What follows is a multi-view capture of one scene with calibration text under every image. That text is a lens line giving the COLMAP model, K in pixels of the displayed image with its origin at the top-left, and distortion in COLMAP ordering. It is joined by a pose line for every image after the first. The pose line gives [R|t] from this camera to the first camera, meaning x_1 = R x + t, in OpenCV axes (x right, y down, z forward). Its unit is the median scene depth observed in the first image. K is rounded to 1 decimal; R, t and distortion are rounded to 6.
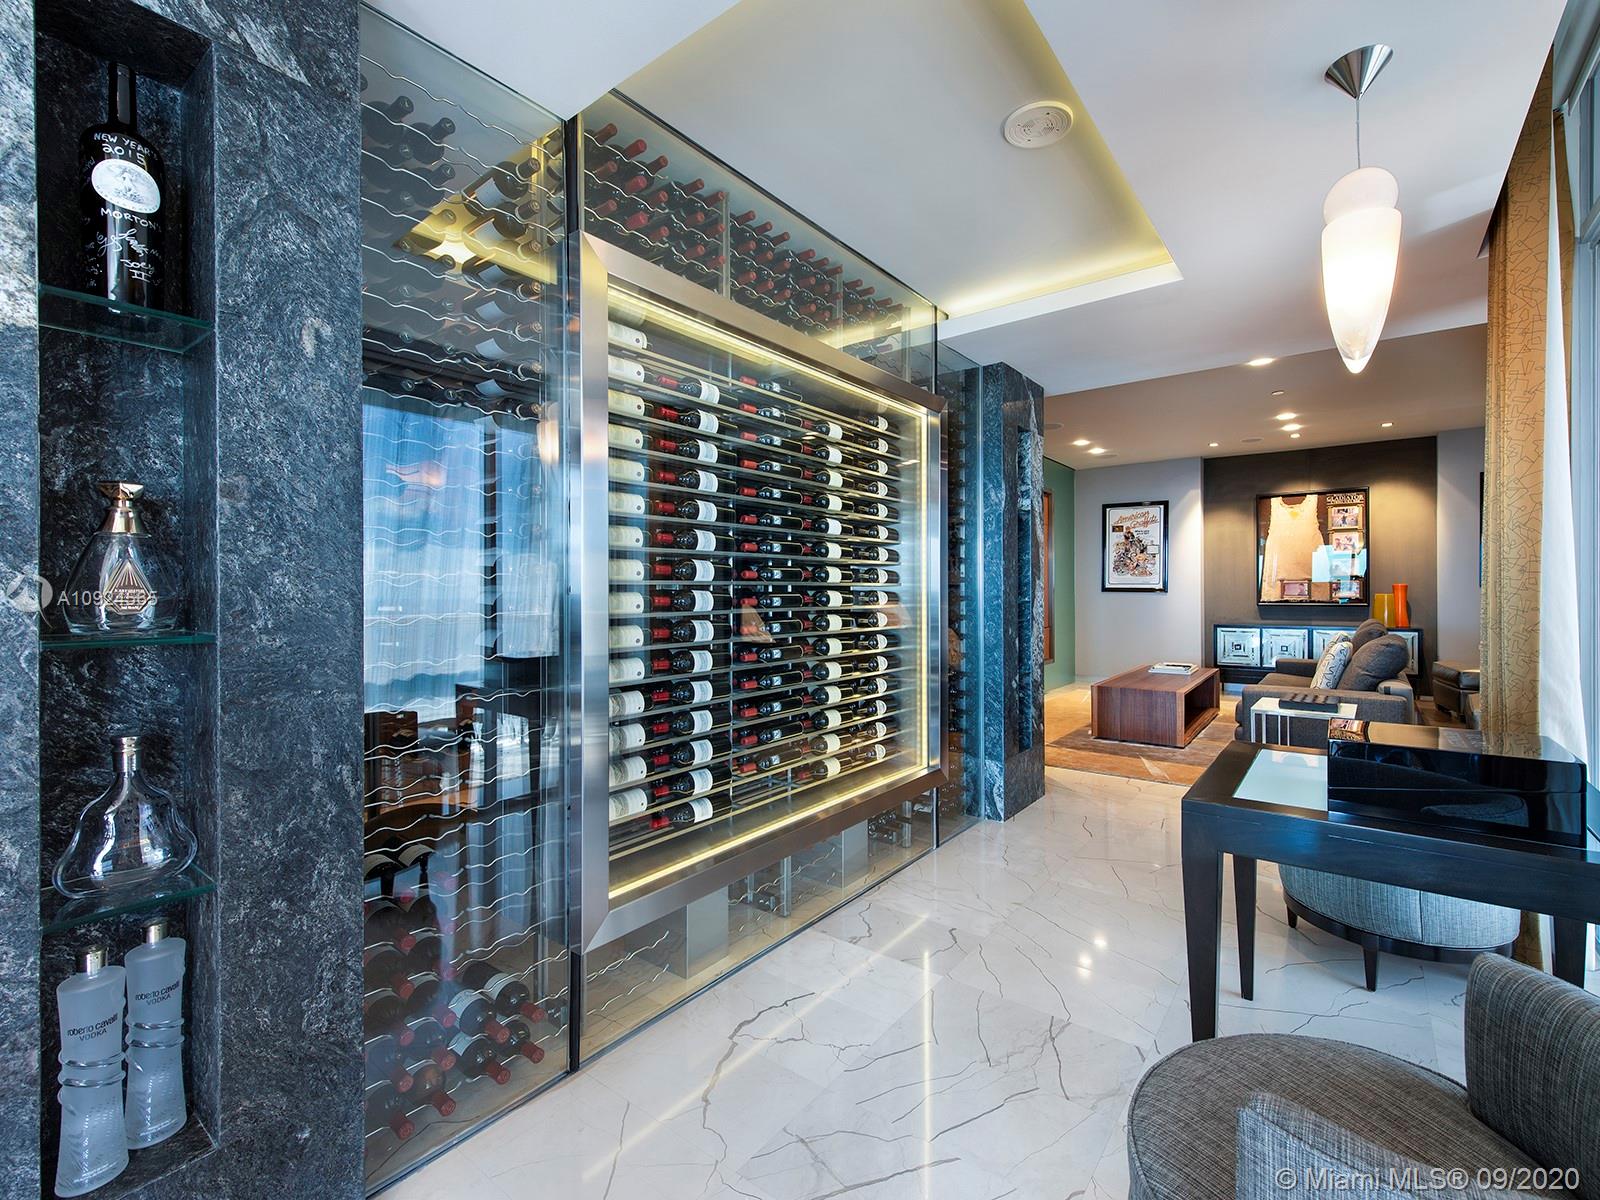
lens RADIAL K [[724.0, 0, 824.9], [0, 724.0, 590.0], [0, 0, 1]] dist [-0.002656, -0.000005]
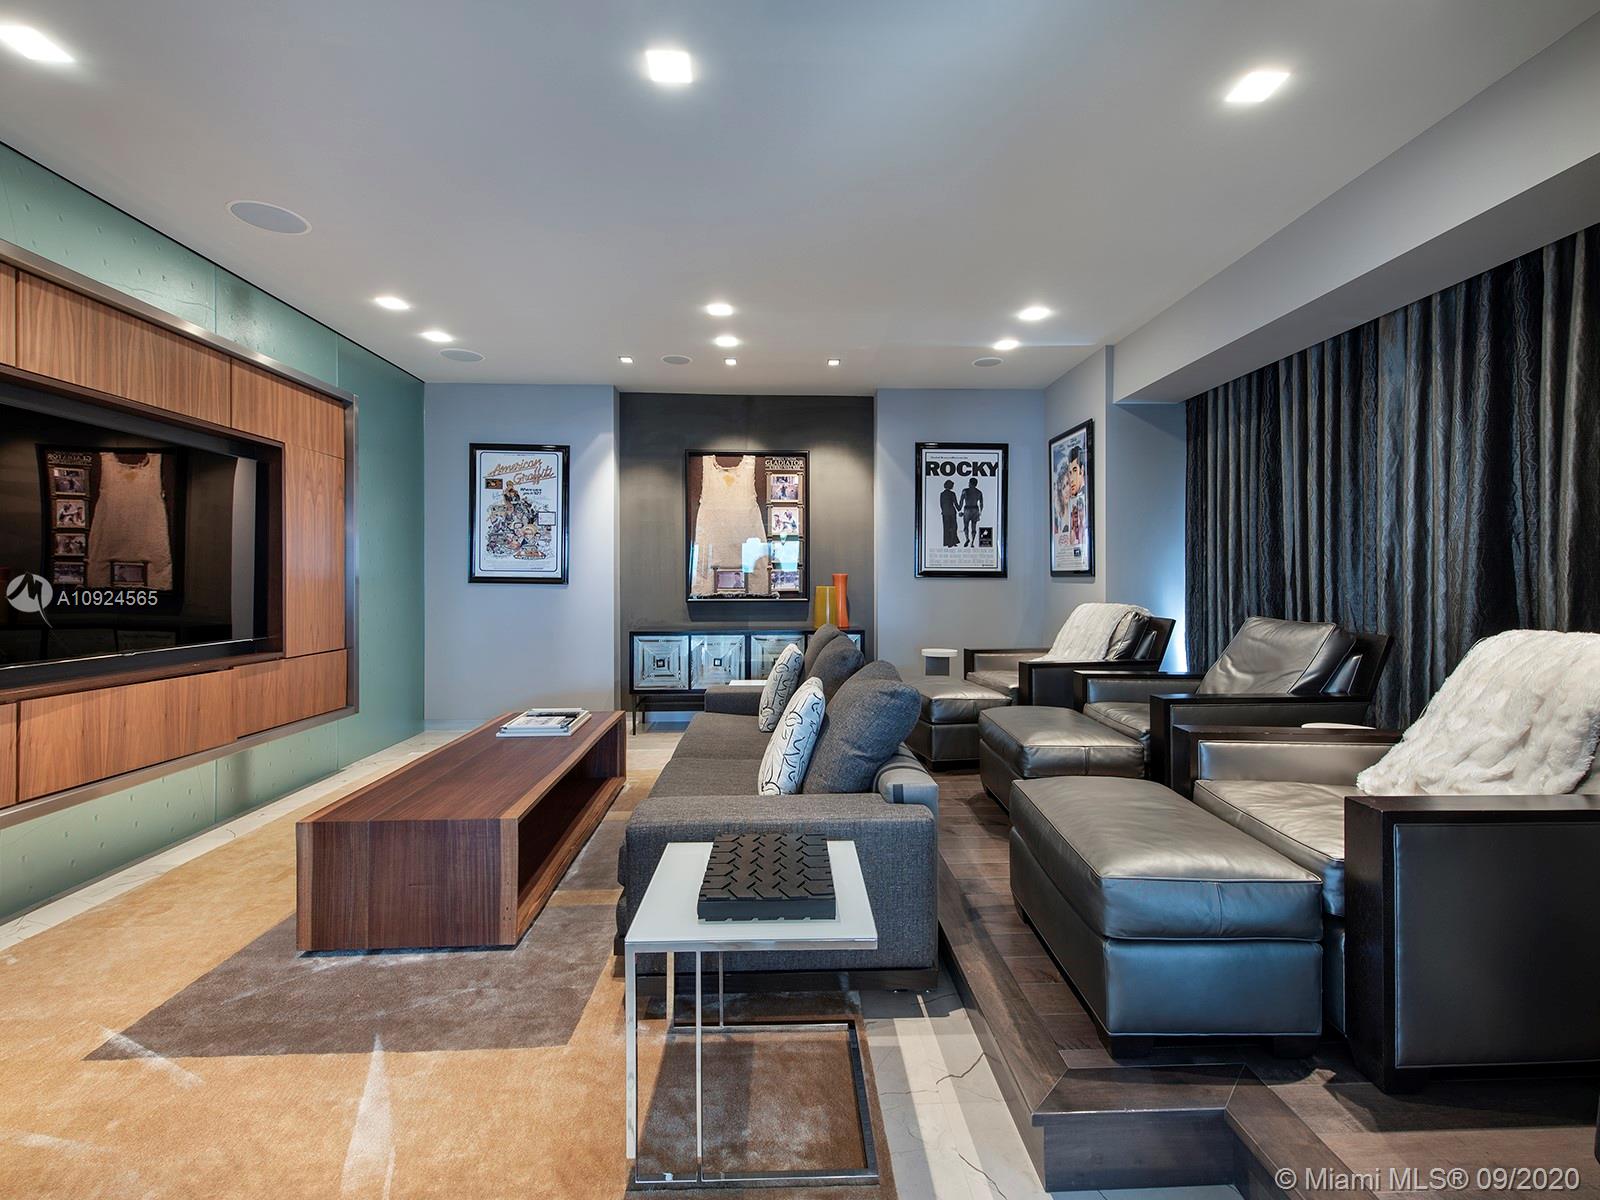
lens RADIAL K [[681.9, 0, 804.7], [0, 681.9, 593.2], [0, 0, 1]] dist [-0.000627, -0.000653]
pose [[0.771355, -0.010315, 0.636322, 0.261487], [-0.003066, 0.999797, 0.019924, -0.001530], [-0.636398, -0.017319, 0.771166, 0.408227]]
